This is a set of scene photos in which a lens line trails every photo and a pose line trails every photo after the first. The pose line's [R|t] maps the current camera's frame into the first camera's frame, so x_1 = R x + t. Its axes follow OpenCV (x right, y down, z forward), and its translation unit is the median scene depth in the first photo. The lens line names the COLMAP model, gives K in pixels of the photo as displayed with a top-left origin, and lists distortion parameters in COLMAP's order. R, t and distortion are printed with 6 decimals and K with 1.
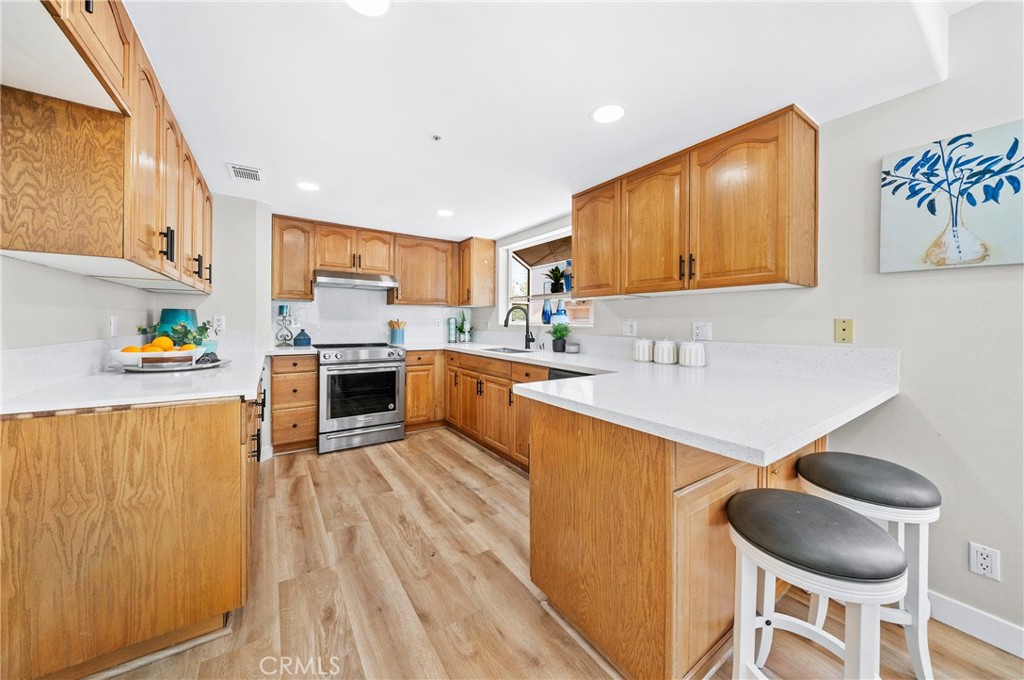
lens RADIAL K [[351.2, 0, 496.9], [0, 351.2, 325.1], [0, 0, 1]] dist [-0.009124, 0.001614]
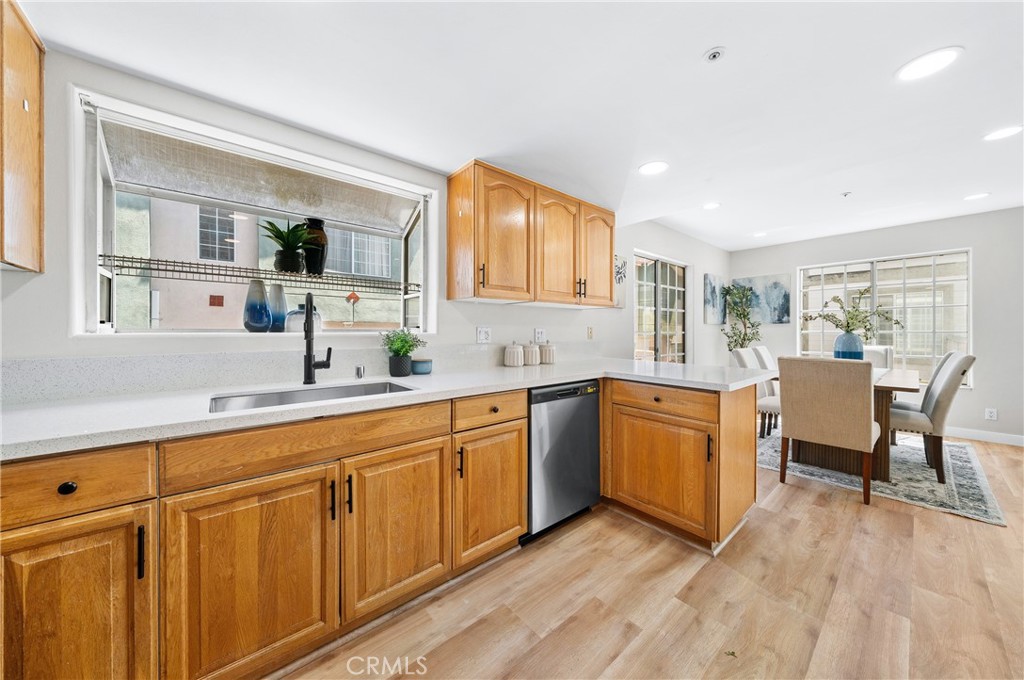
lens RADIAL K [[351.2, 0, 522.0], [0, 351.2, 329.7], [0, 0, 1]] dist [-0.009124, 0.001614]
pose [[-0.144375, -0.007420, 0.989495, -0.924054], [0.004462, 0.999957, 0.008149, -0.020313], [-0.989513, 0.005592, -0.144335, 1.711209]]
